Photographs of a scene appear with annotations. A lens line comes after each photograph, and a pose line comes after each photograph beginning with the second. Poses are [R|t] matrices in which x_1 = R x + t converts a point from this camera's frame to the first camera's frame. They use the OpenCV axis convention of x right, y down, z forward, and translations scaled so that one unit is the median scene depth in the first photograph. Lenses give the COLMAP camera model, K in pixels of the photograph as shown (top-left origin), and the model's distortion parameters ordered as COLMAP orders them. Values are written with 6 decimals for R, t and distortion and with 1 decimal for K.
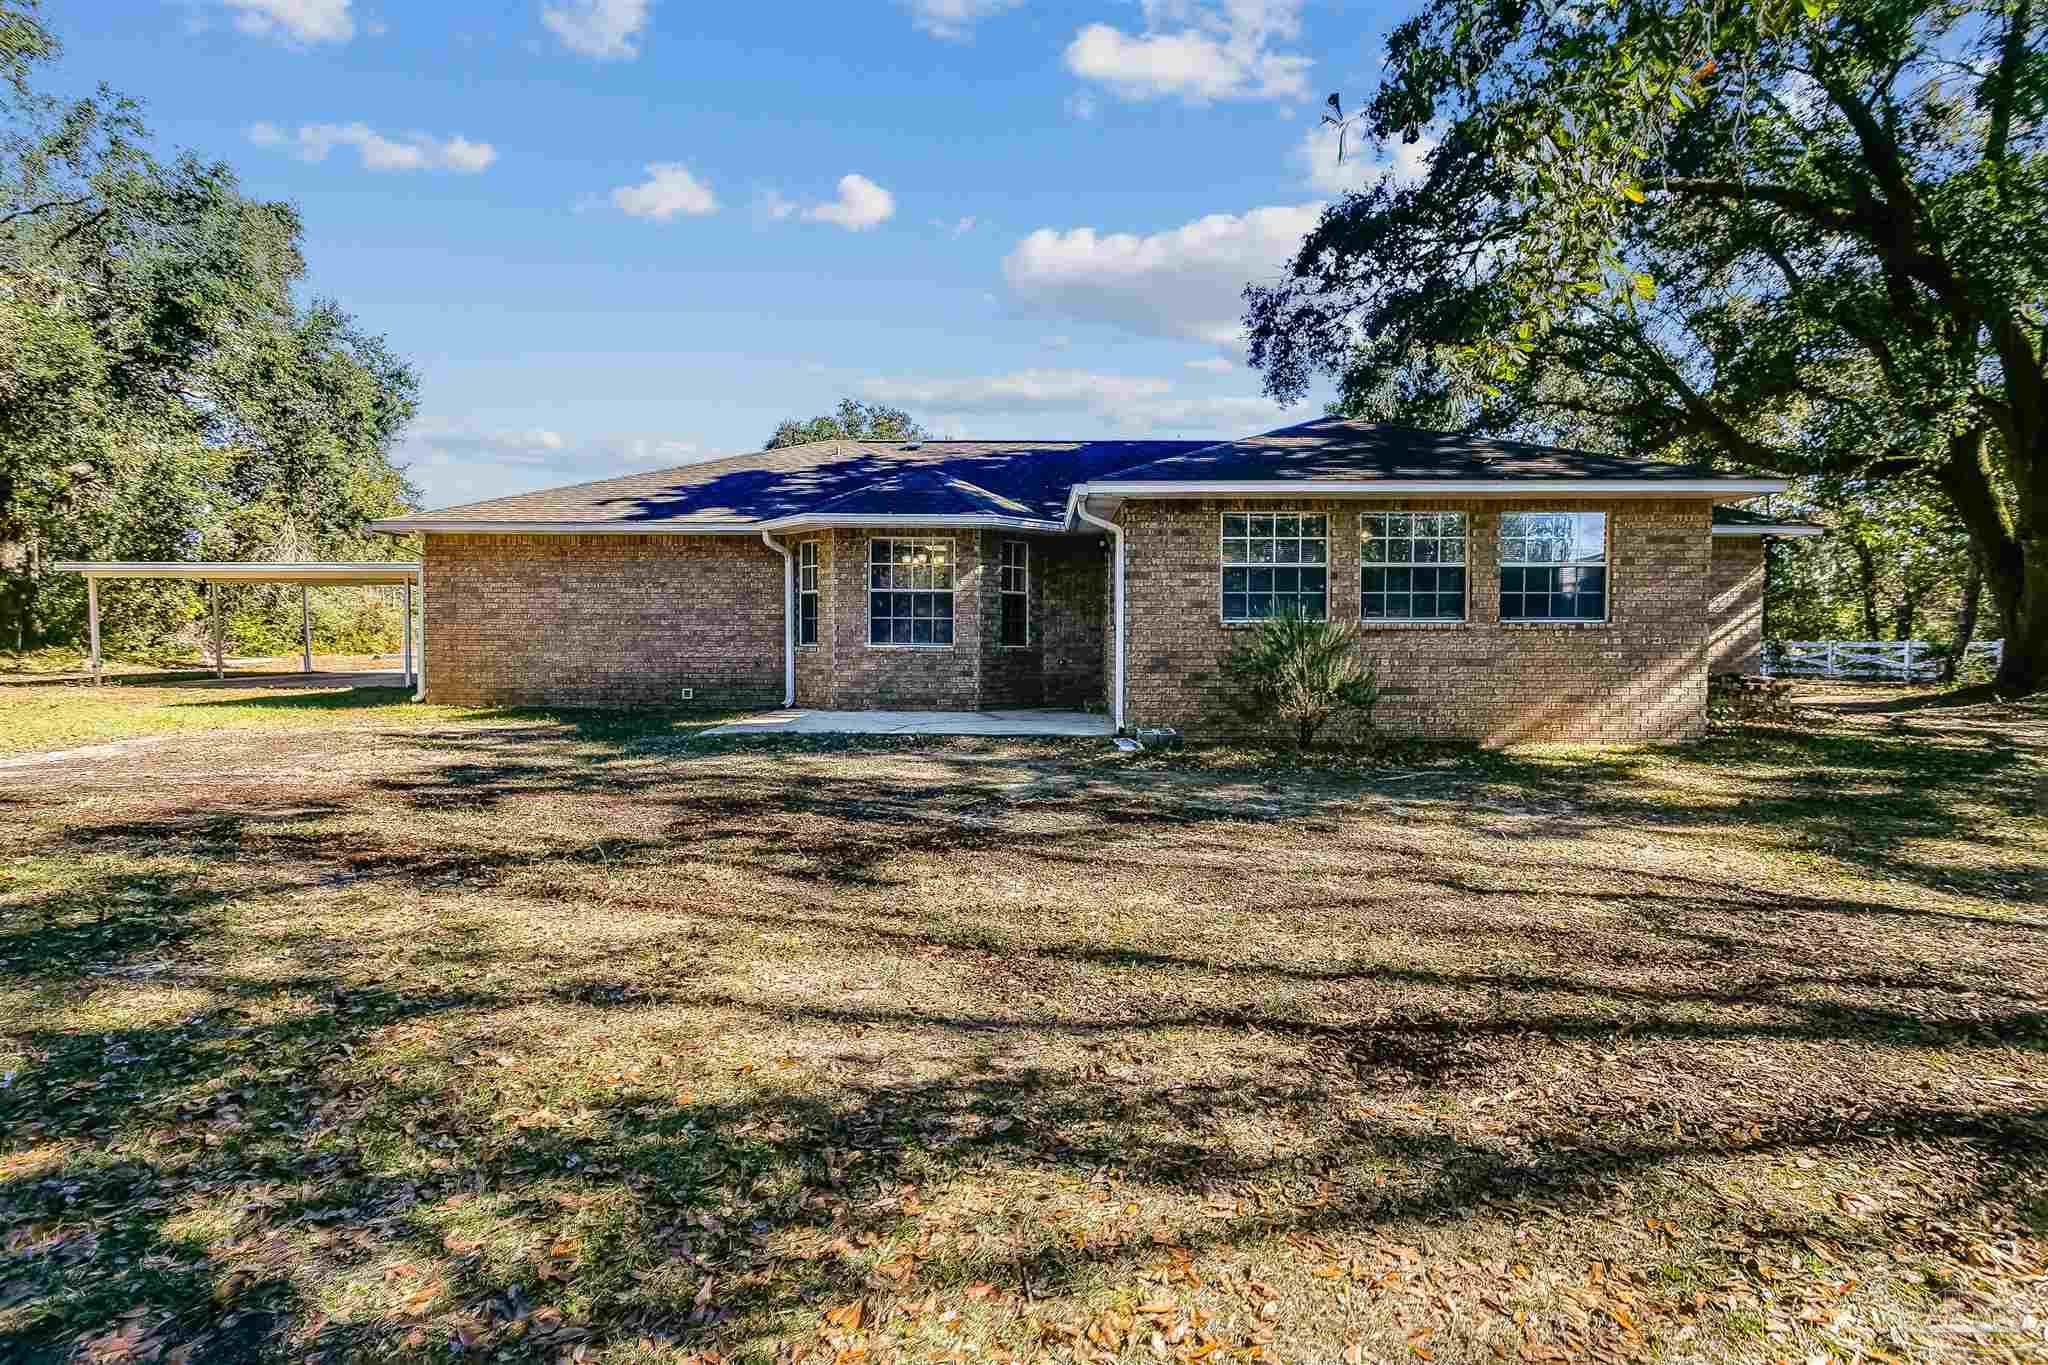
lens RADIAL K [[968.7, 0, 1016.5], [0, 968.7, 680.1], [0, 0, 1]] dist [-0.001555, 0.001409]
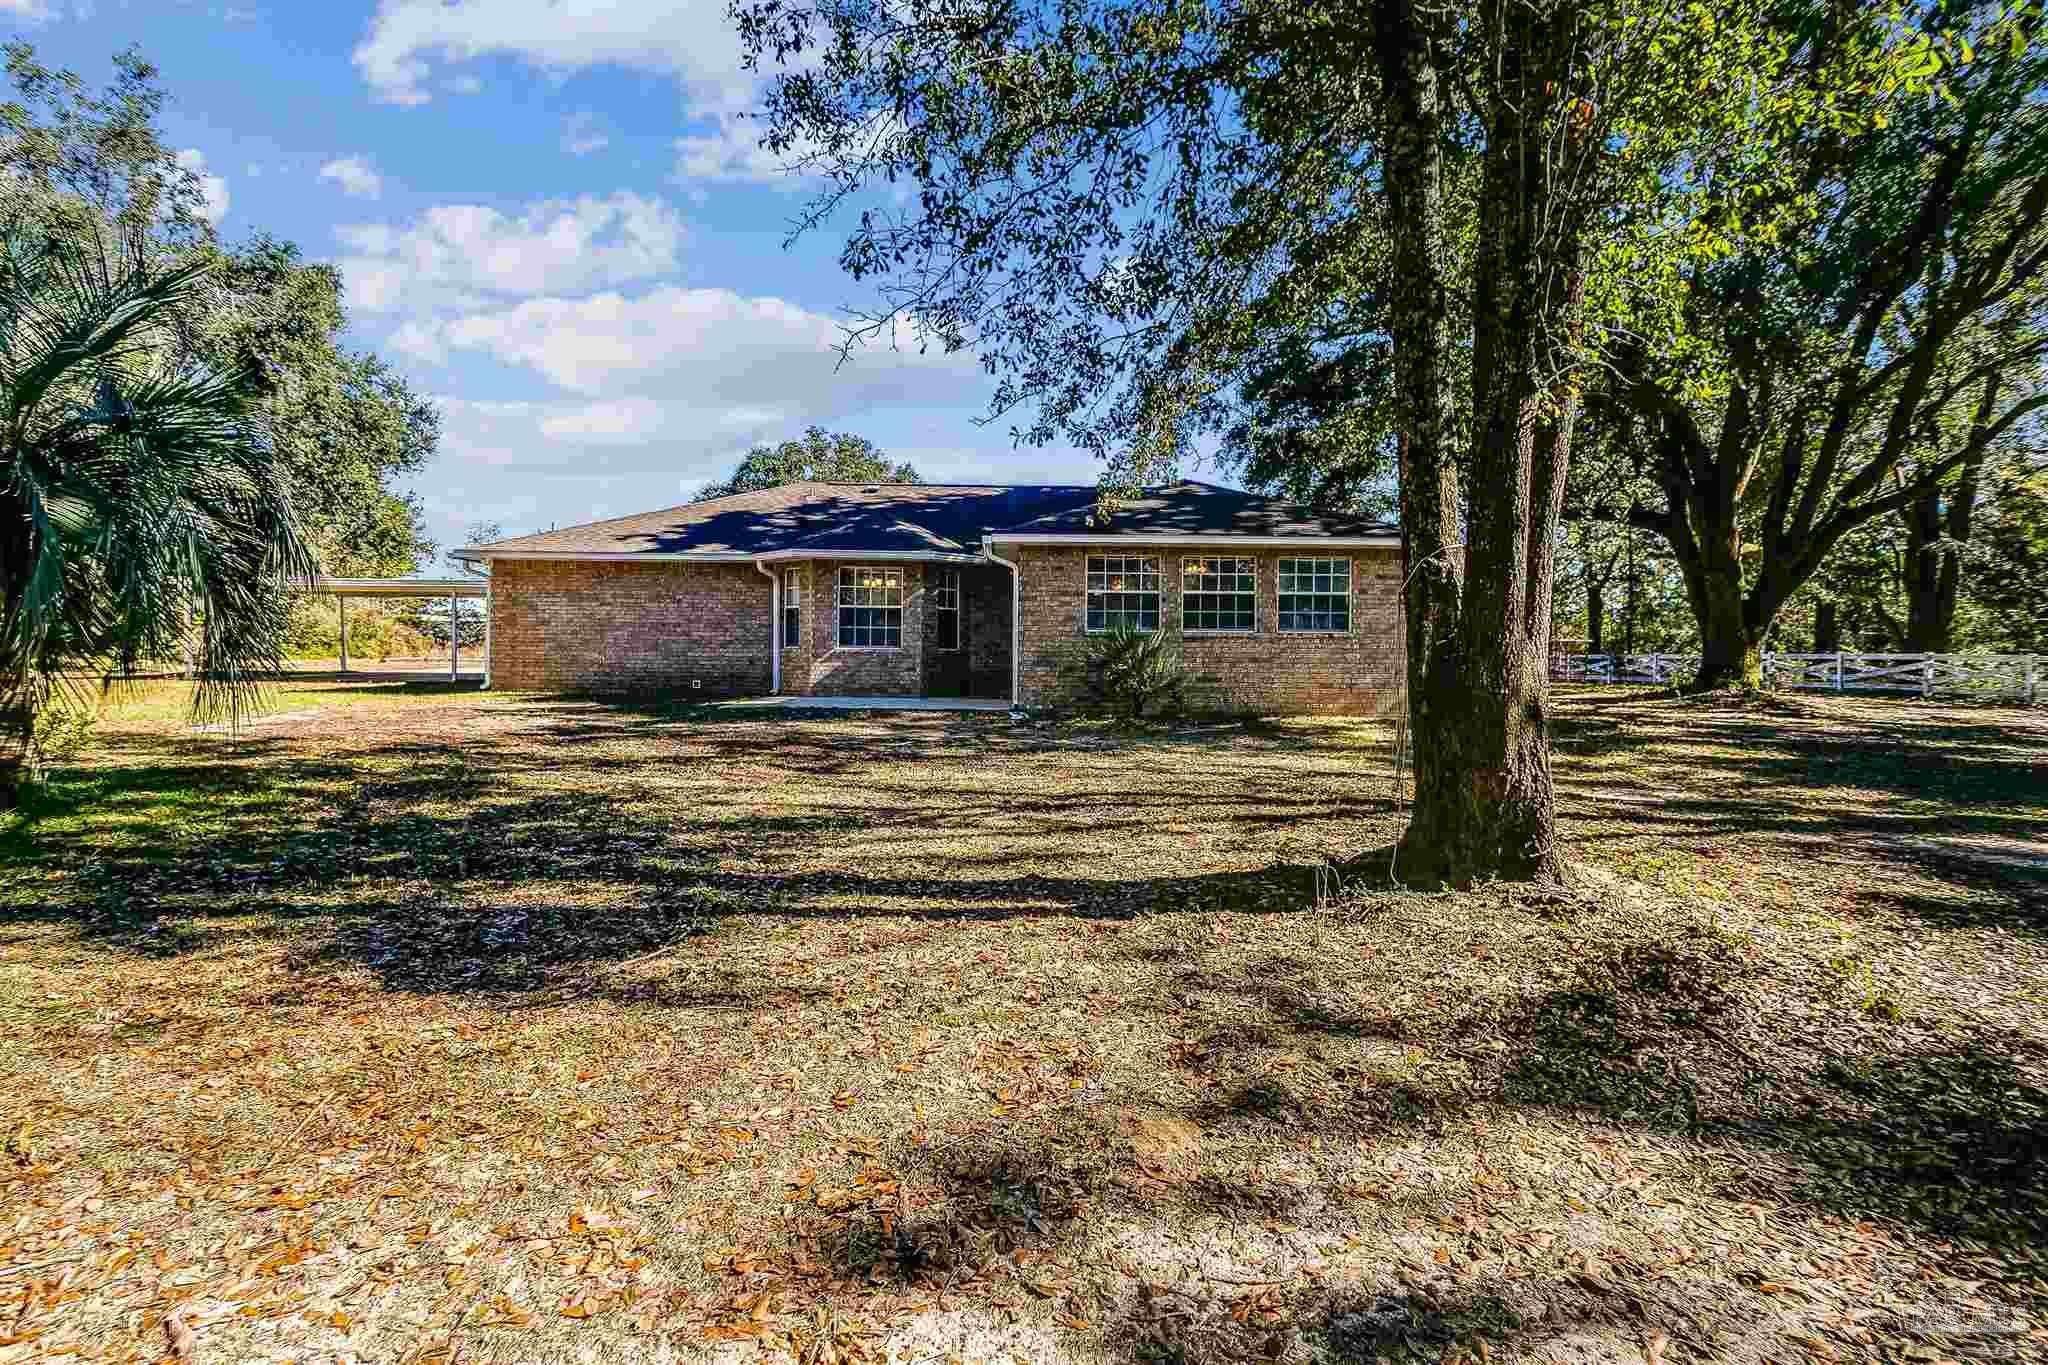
lens RADIAL K [[968.7, 0, 1016.5], [0, 968.7, 680.1], [0, 0, 1]] dist [-0.001555, 0.001409]
pose [[0.999195, 0.005335, 0.039758, 0.040204], [-0.004823, 0.999904, -0.012977, 0.024575], [-0.039823, 0.012775, 0.999125, -0.334698]]
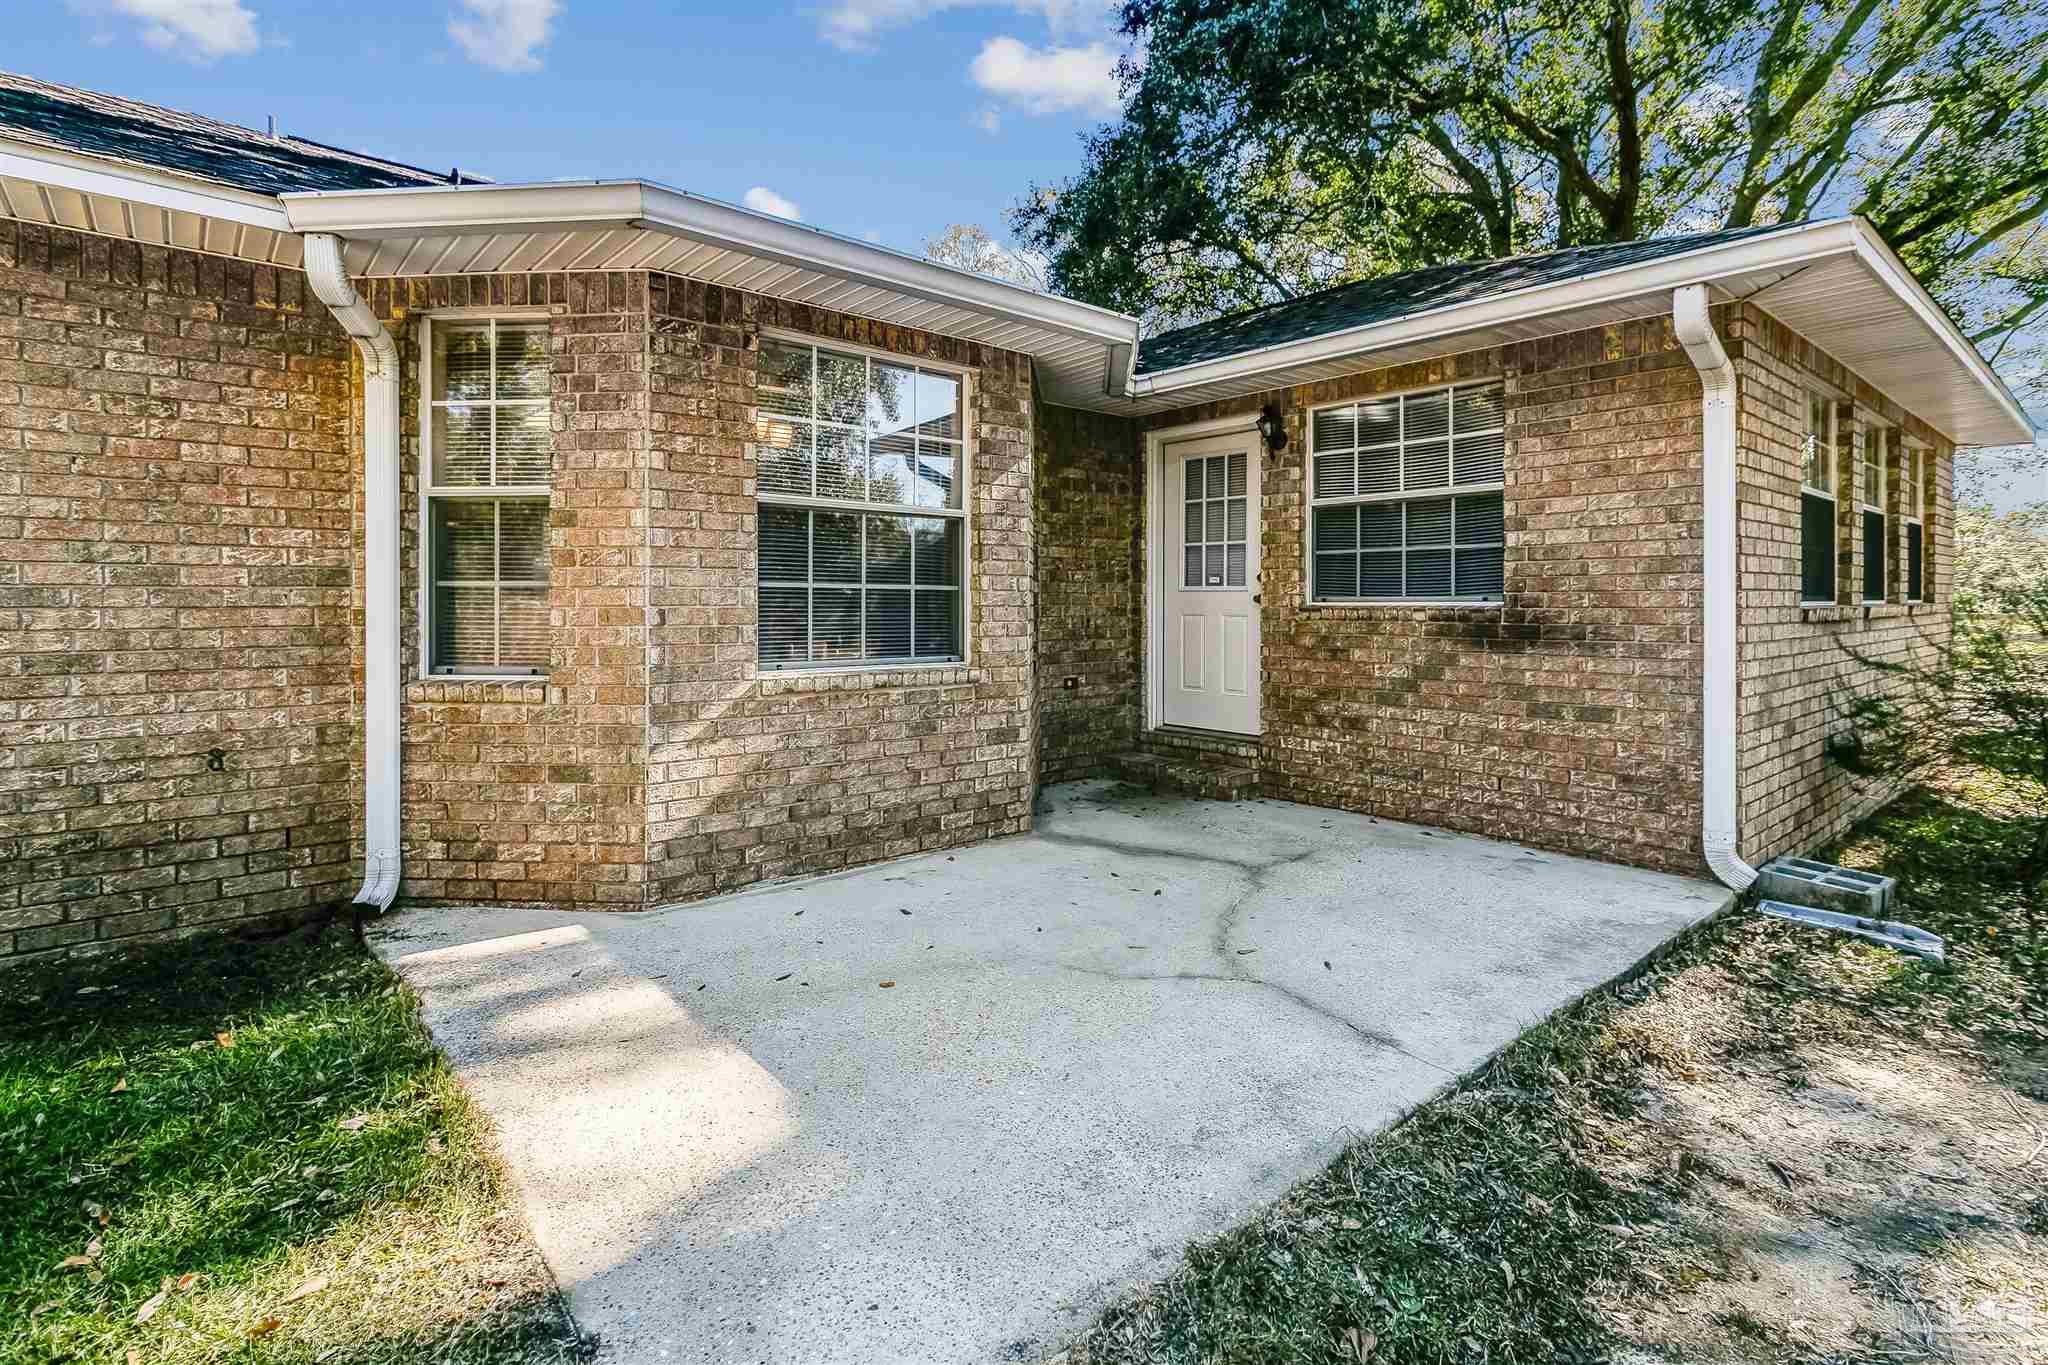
lens RADIAL K [[989.0, 0, 1025.3], [0, 989.0, 607.8], [0, 0, 1]] dist [-0.000650, 0.000188]
pose [[0.751259, -0.000257, 0.660007, -0.291415], [0.039127, 0.998259, -0.044148, -0.038011], [-0.658846, 0.058990, 0.749961, 0.692958]]
